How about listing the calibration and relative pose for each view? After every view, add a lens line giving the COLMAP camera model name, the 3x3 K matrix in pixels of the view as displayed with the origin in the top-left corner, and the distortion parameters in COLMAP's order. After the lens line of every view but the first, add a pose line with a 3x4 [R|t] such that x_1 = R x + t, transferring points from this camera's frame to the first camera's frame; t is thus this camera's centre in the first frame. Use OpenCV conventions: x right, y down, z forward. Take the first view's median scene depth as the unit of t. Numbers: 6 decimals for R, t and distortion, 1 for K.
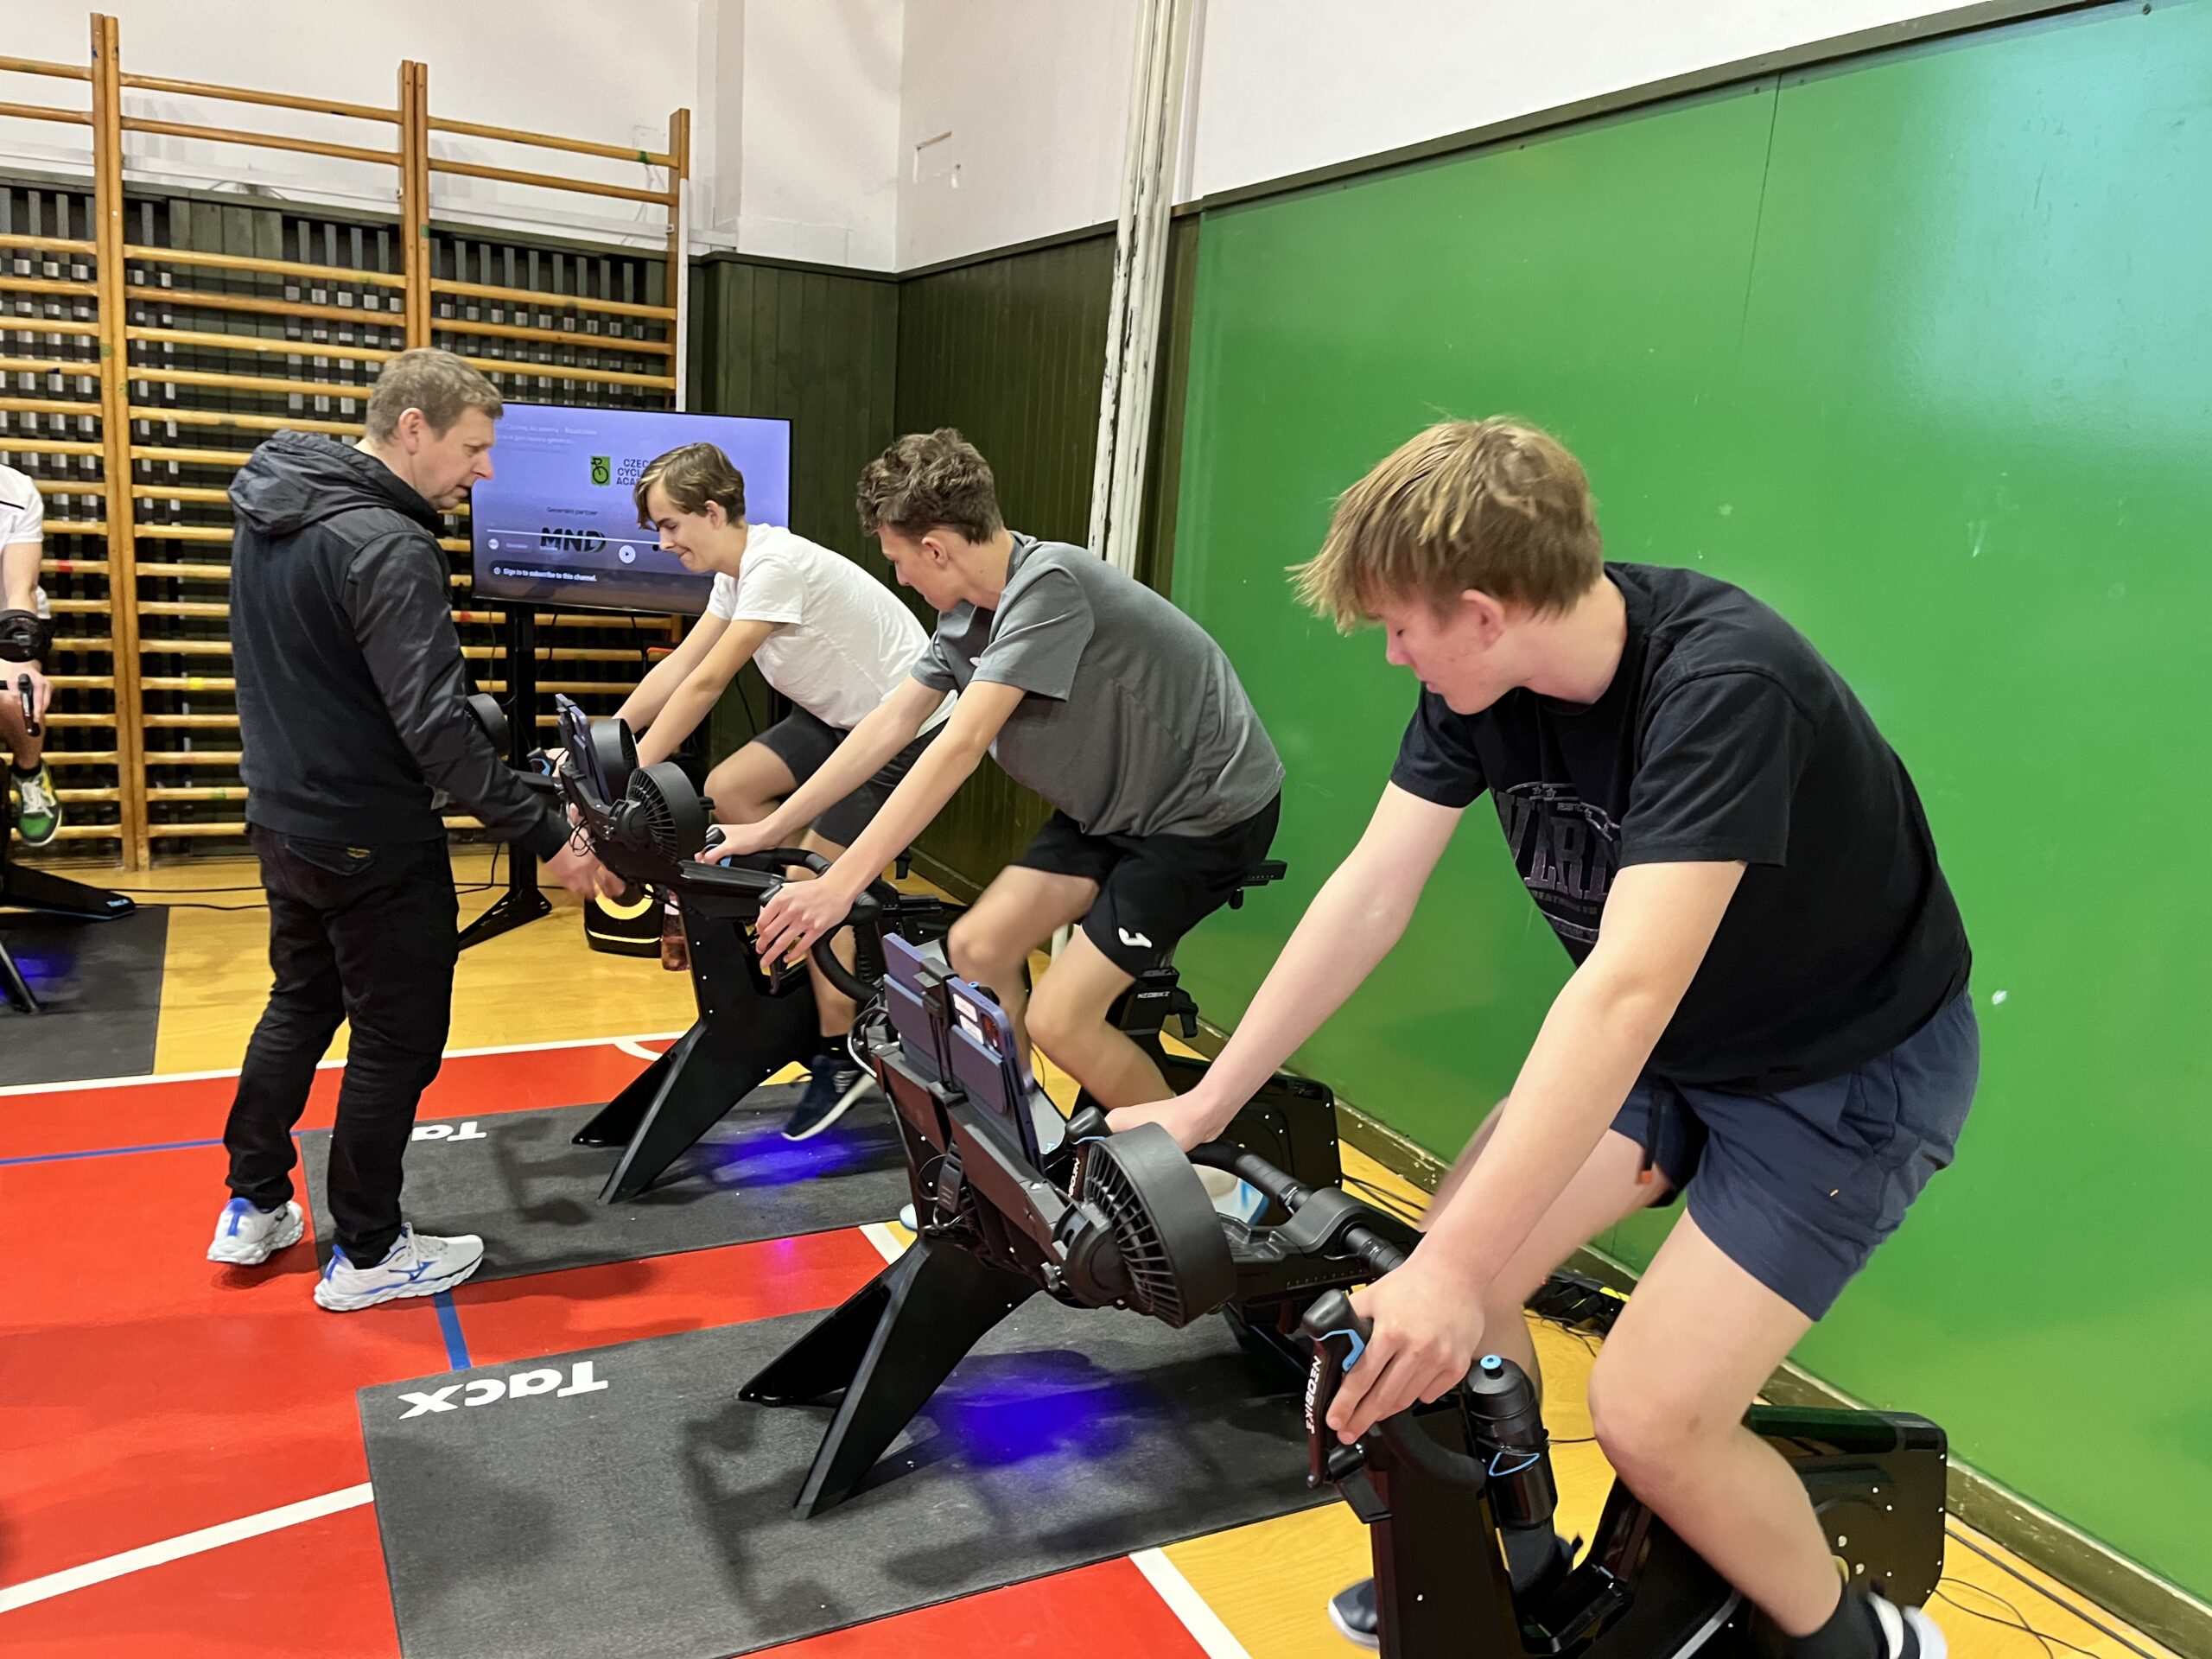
lens RADIAL K [[1644.4, 0, 1106.0], [0, 1644.4, 844.4], [0, 0, 1]] dist [0.074662, -0.112111]
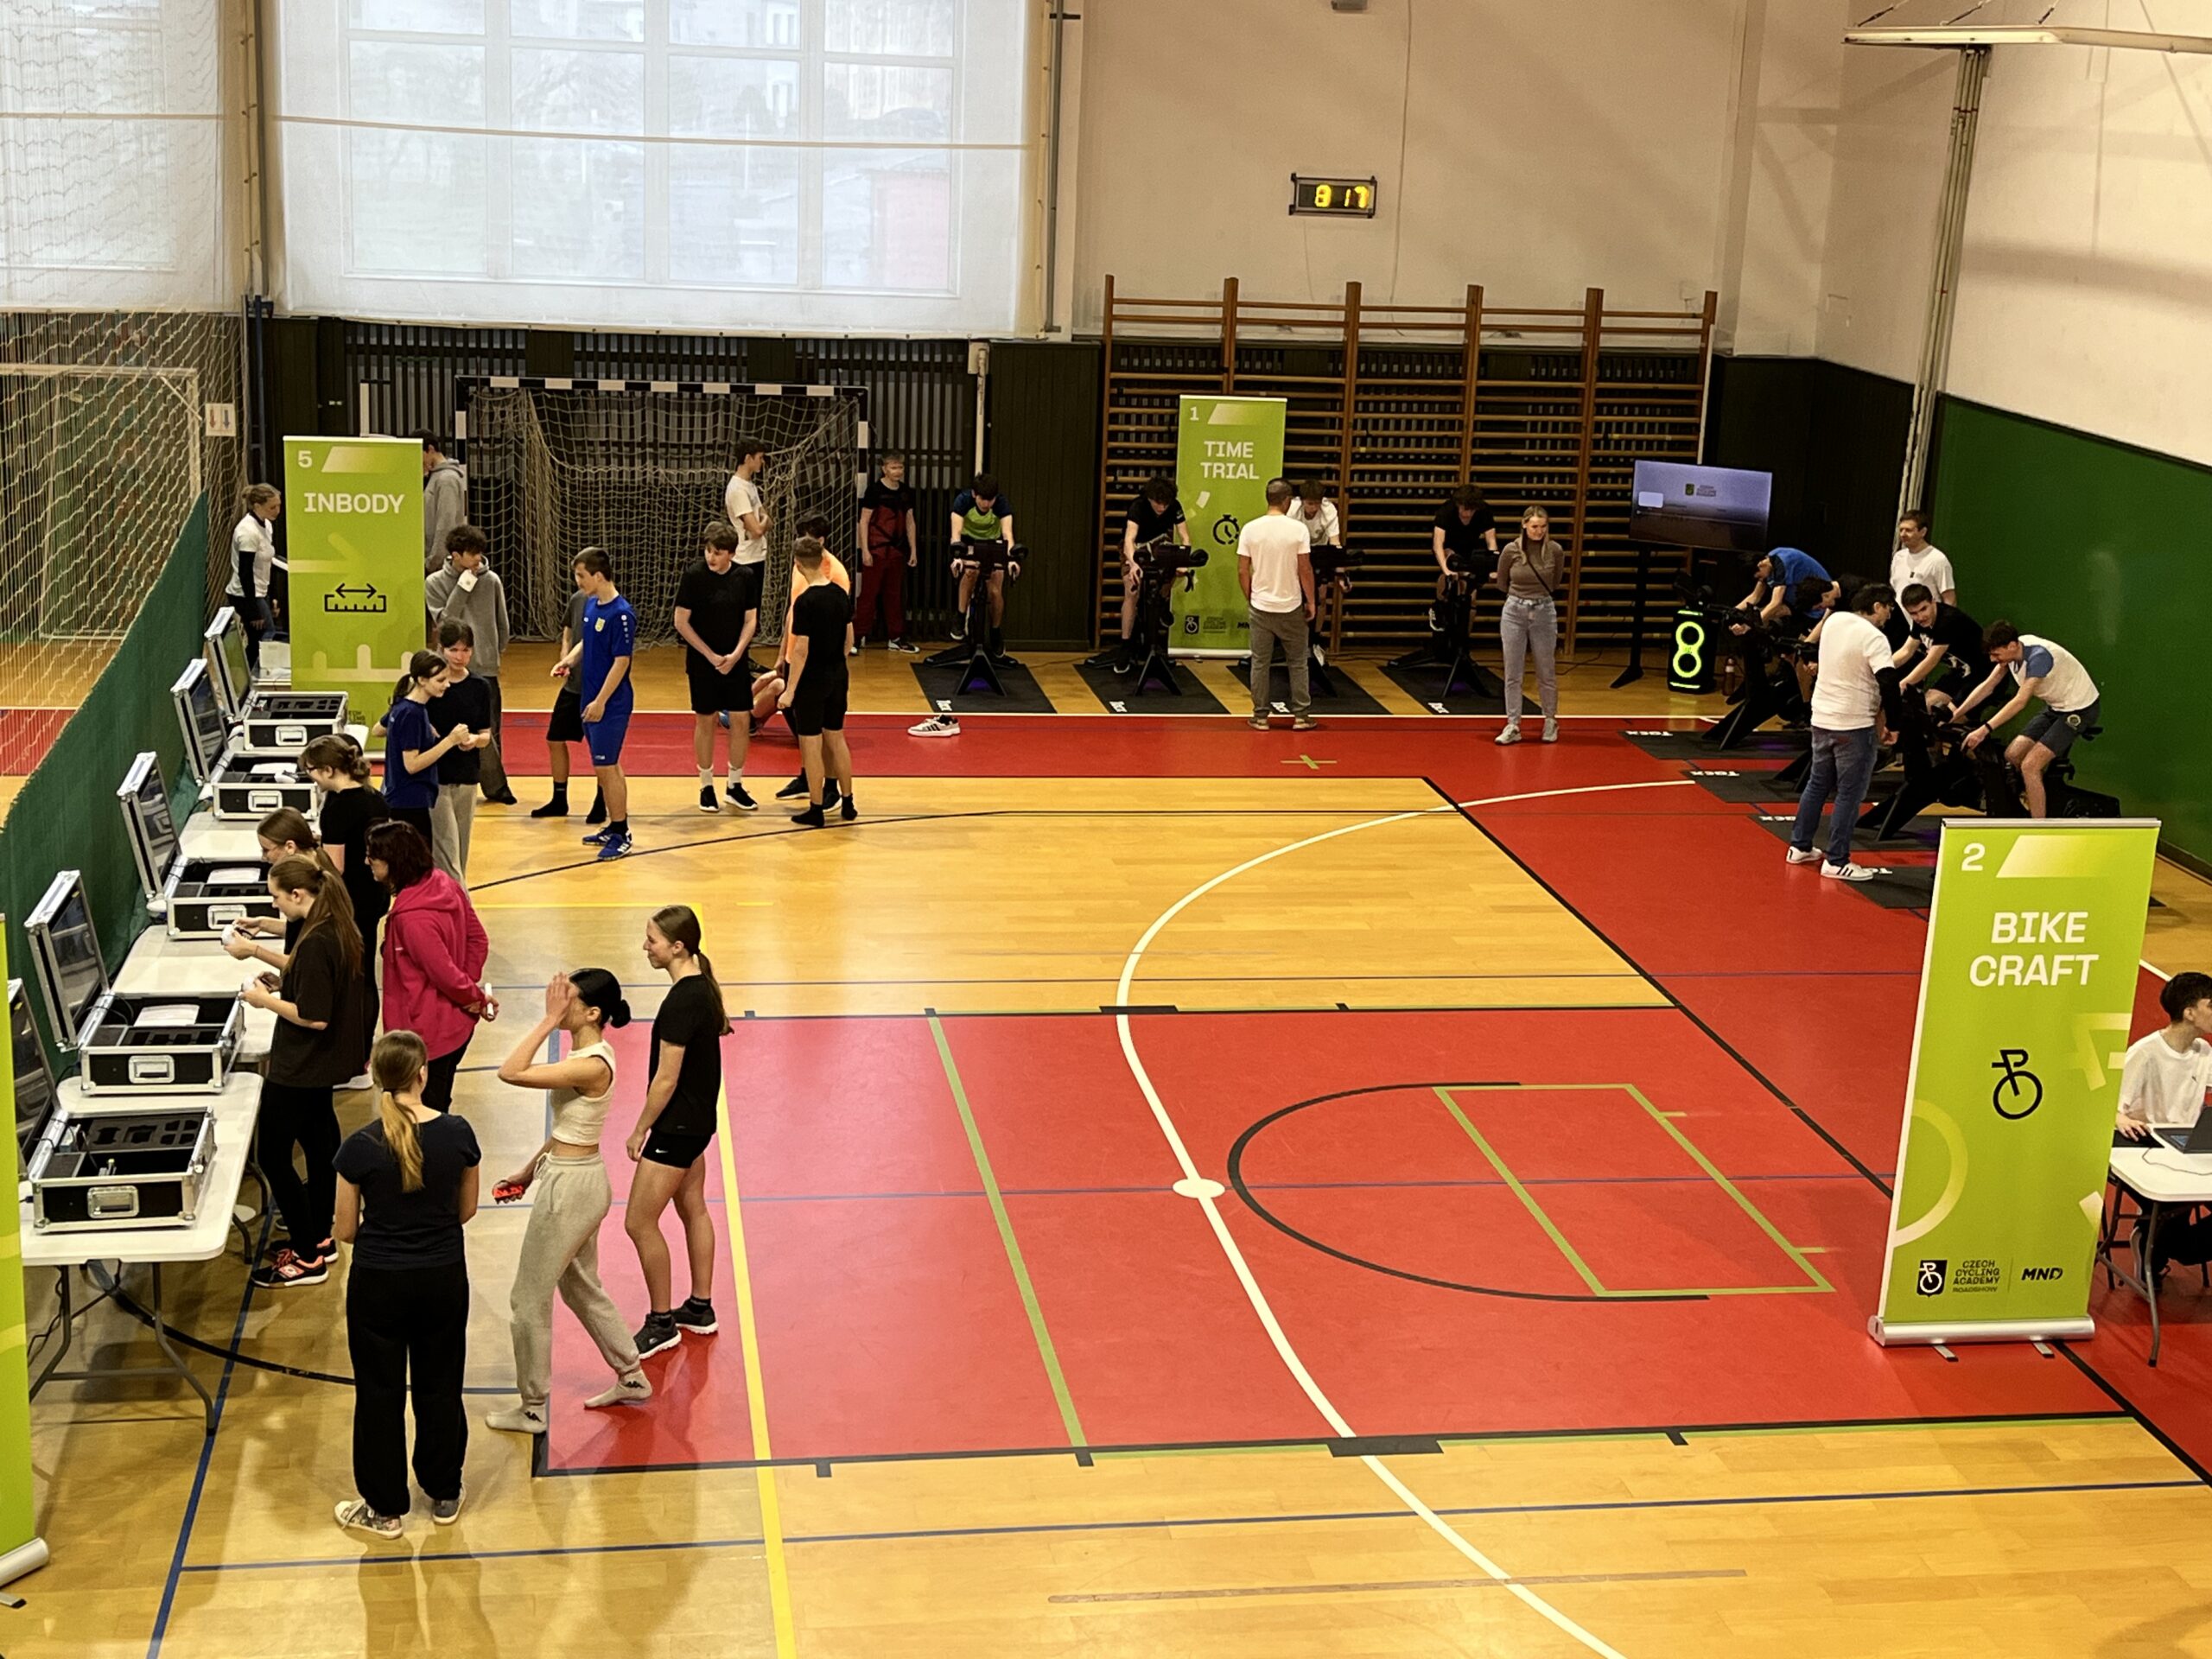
lens RADIAL K [[2998.4, 0, 1106.0], [0, 2998.4, 829.5], [0, 0, 1]] dist [0.173097, -0.756221]
pose [[0.959747, 0.023751, -0.279859, 0.098289], [-0.022861, 0.999718, 0.006446, 0.244074], [0.279933, 0.000212, 0.960020, -3.118120]]
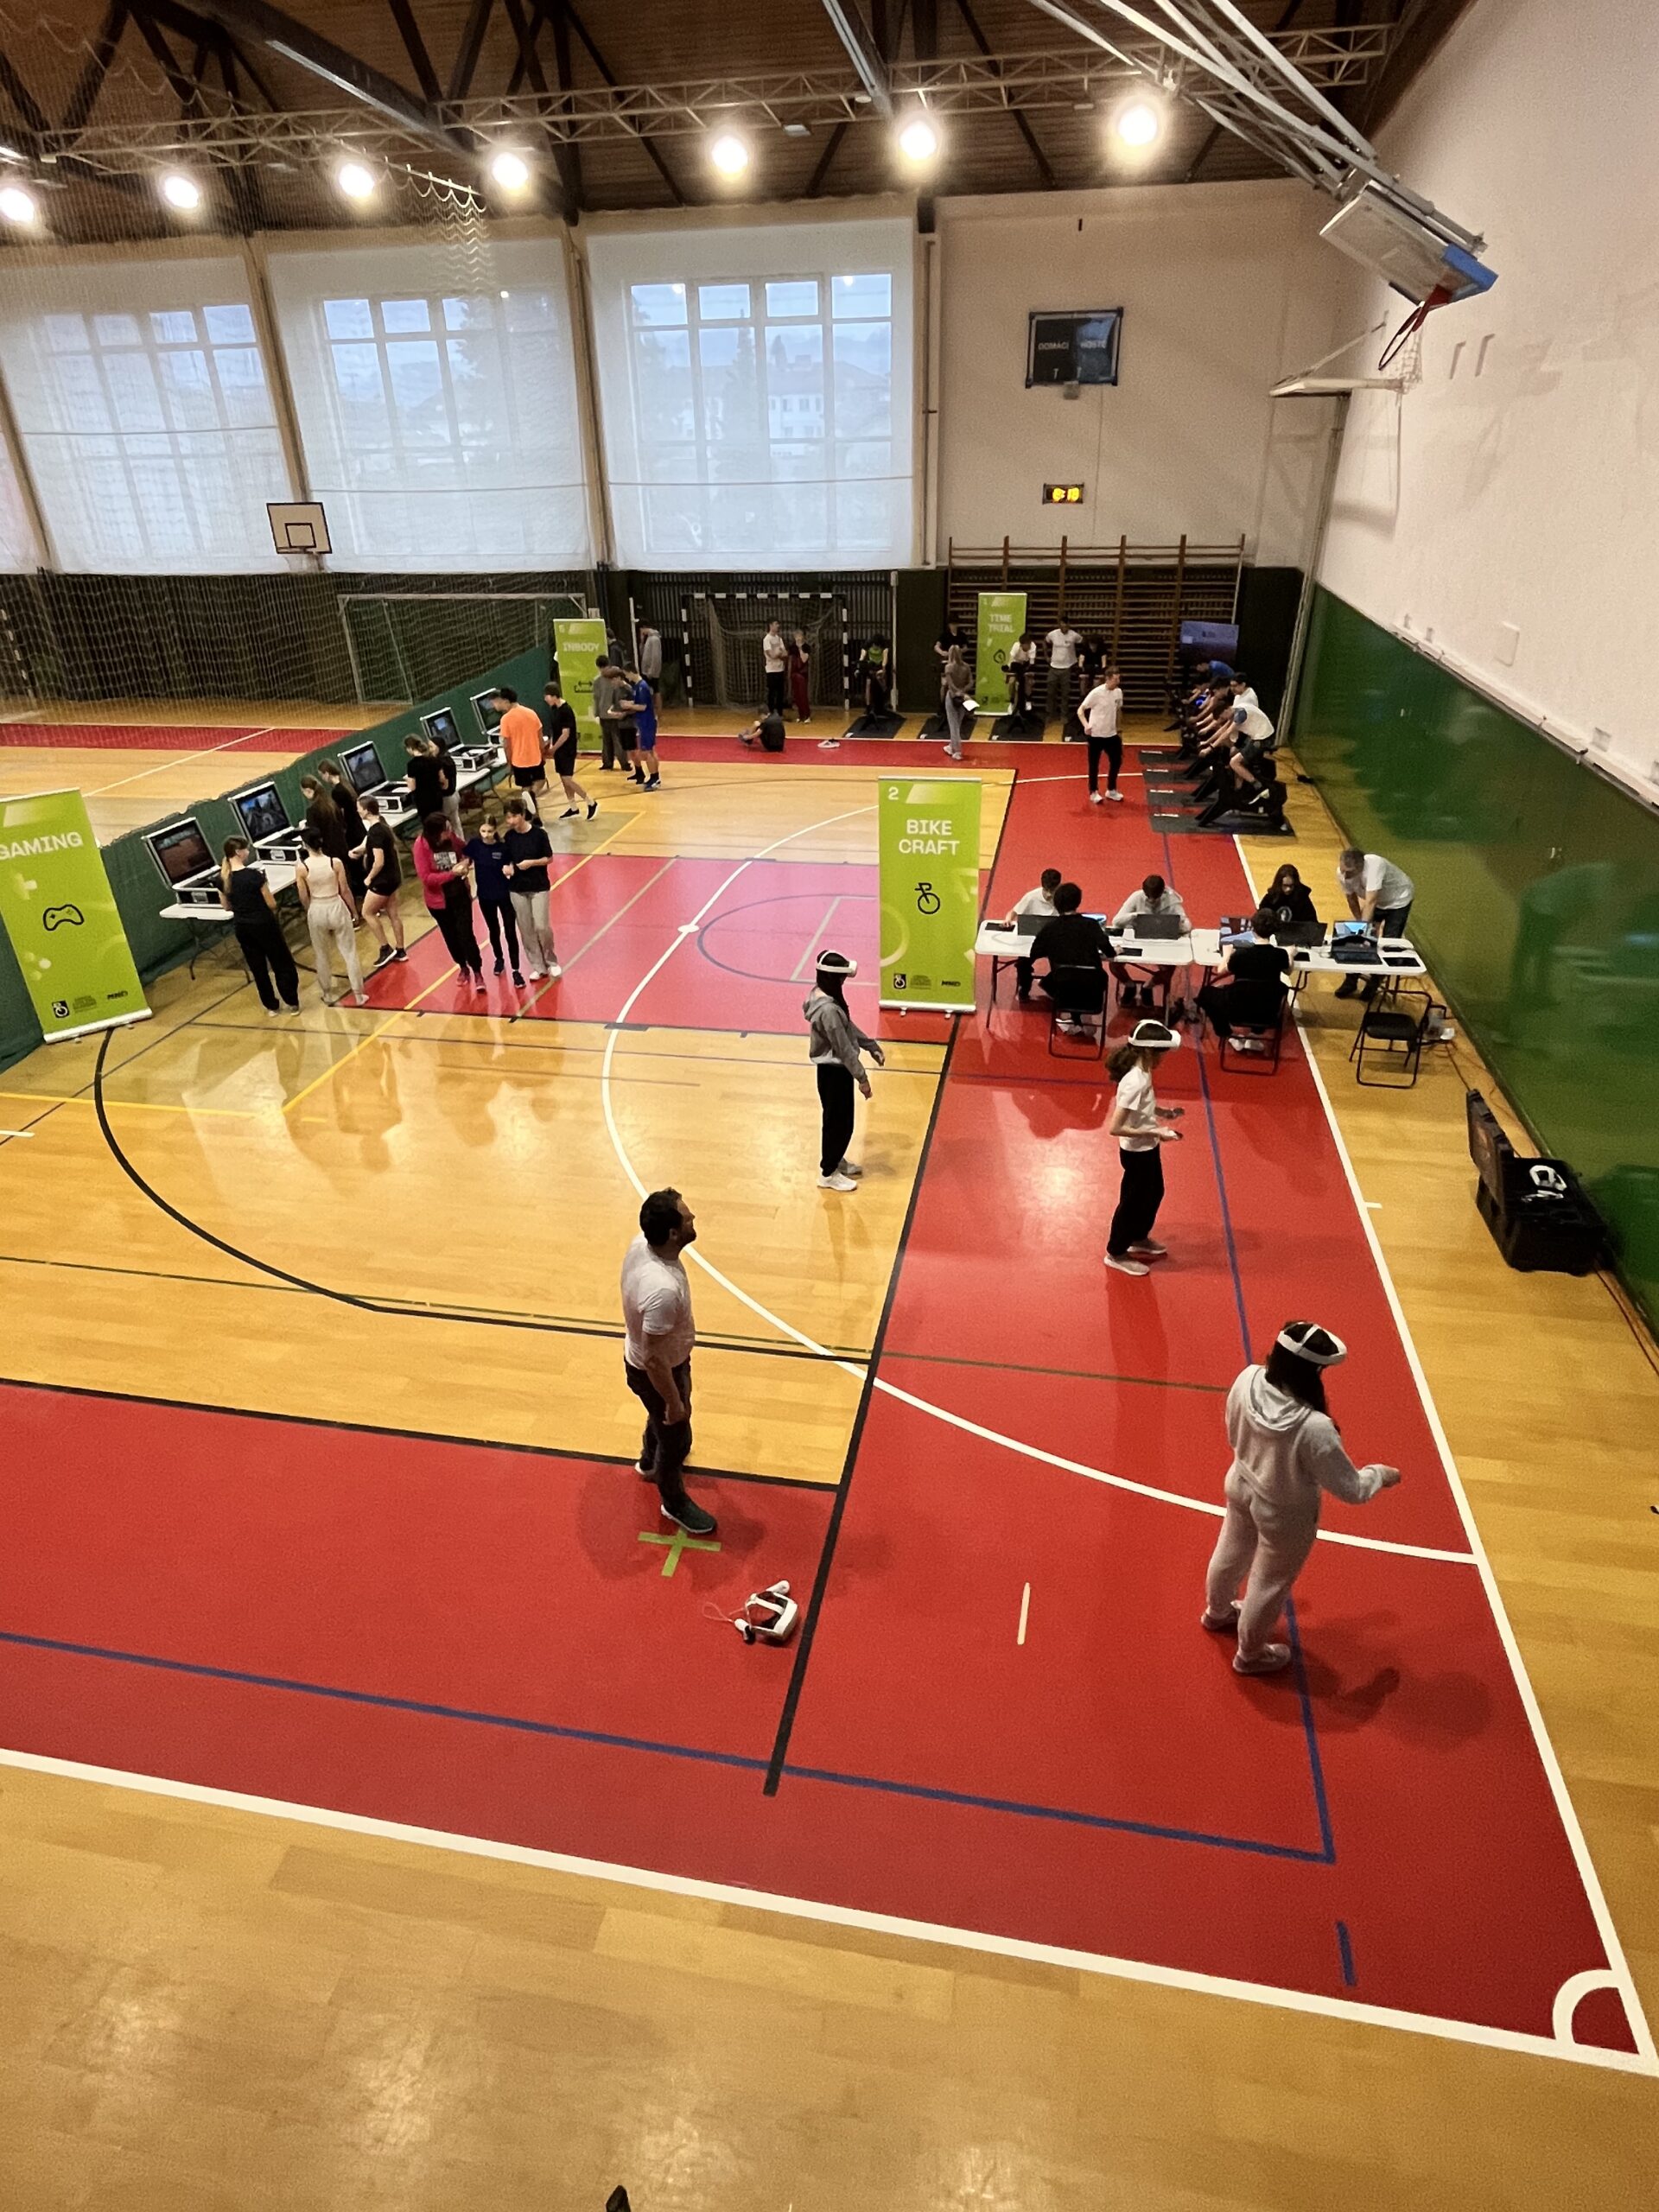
lens RADIAL K [[1219.8, 0, 829.5], [0, 1219.8, 1106.0], [0, 0, 1]] dist [-0.007674, -0.001239]
pose [[0.797135, 0.193262, -0.572036, 1.079623], [-0.047931, 0.964656, 0.259116, 0.245341], [0.601896, -0.179132, 0.778224, -2.607309]]
